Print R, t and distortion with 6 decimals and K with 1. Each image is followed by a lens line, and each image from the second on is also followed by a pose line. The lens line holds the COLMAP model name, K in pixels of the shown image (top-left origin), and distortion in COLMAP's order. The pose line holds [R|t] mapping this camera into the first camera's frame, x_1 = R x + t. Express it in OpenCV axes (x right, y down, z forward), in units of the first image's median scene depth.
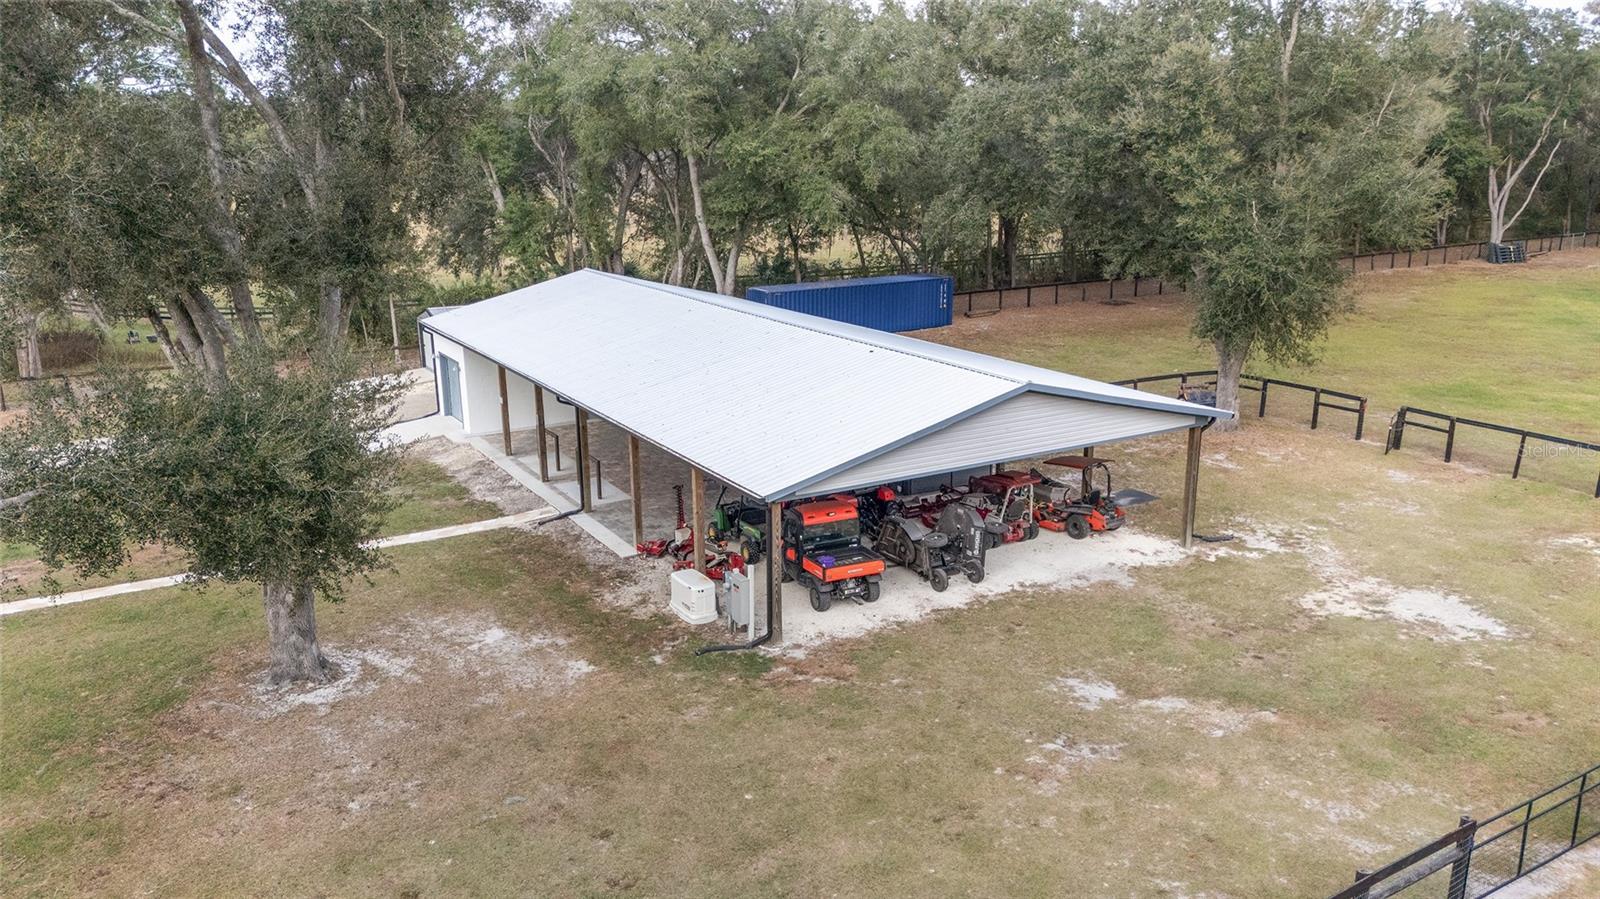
lens RADIAL K [[1184.3, 0, 803.2], [0, 1184.3, 449.4], [0, 0, 1]] dist [0.051435, -0.009472]
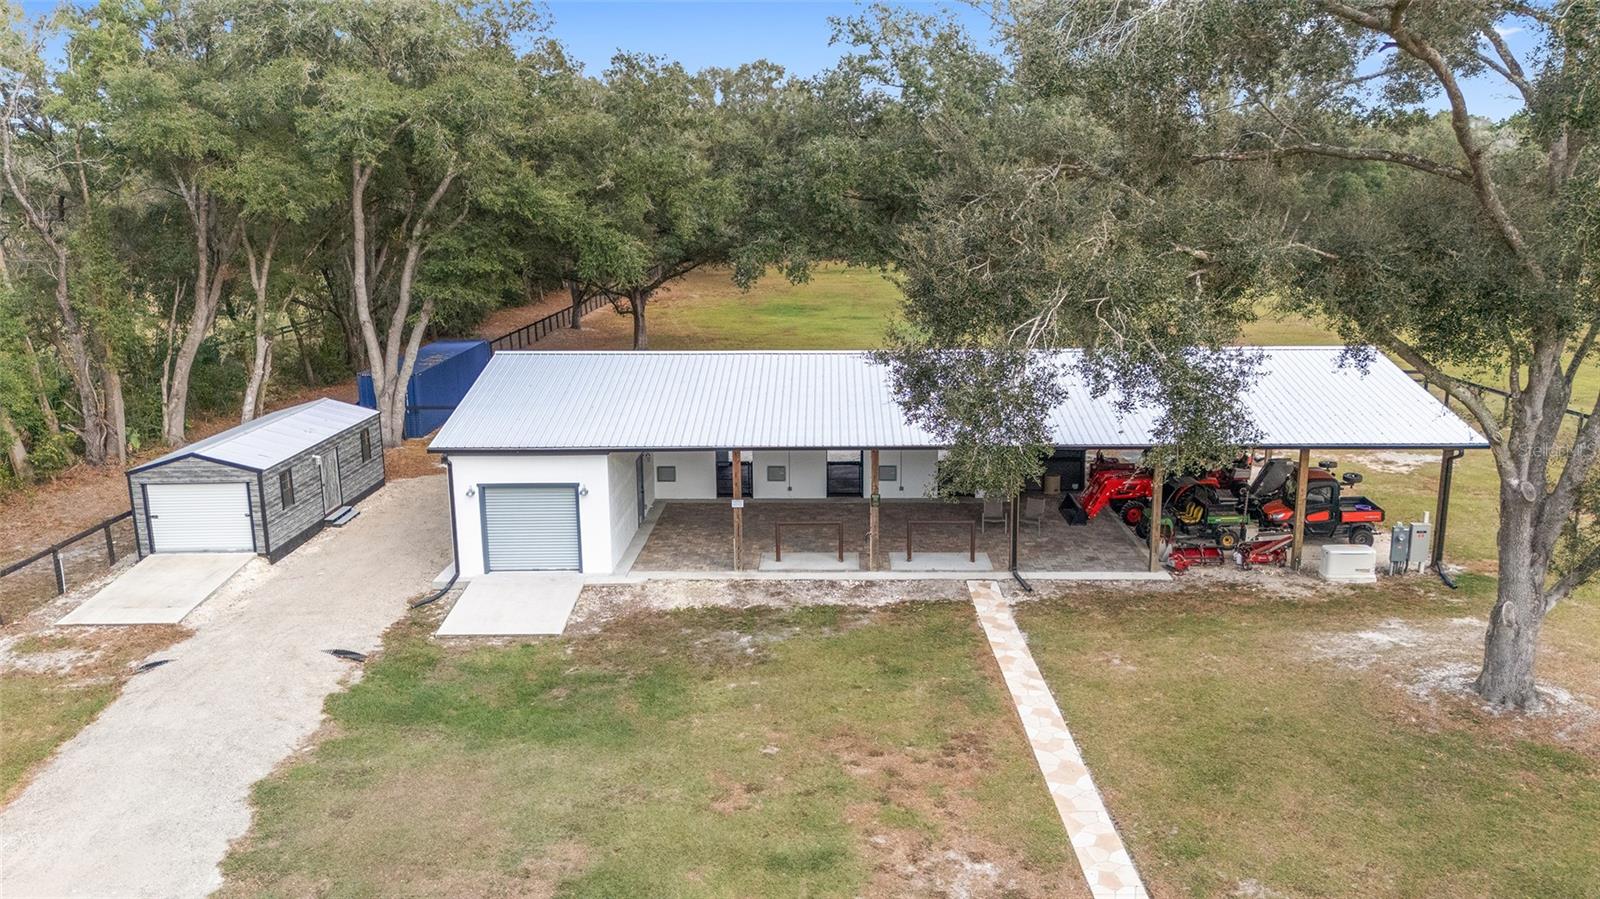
lens RADIAL K [[1184.3, 0, 803.2], [0, 1184.3, 449.4], [0, 0, 1]] dist [0.051435, -0.009472]
pose [[0.527459, -0.187865, 0.828549, -1.240295], [0.214098, 0.973163, 0.084358, -0.190050], [-0.822161, 0.132895, 0.553525, 0.698446]]
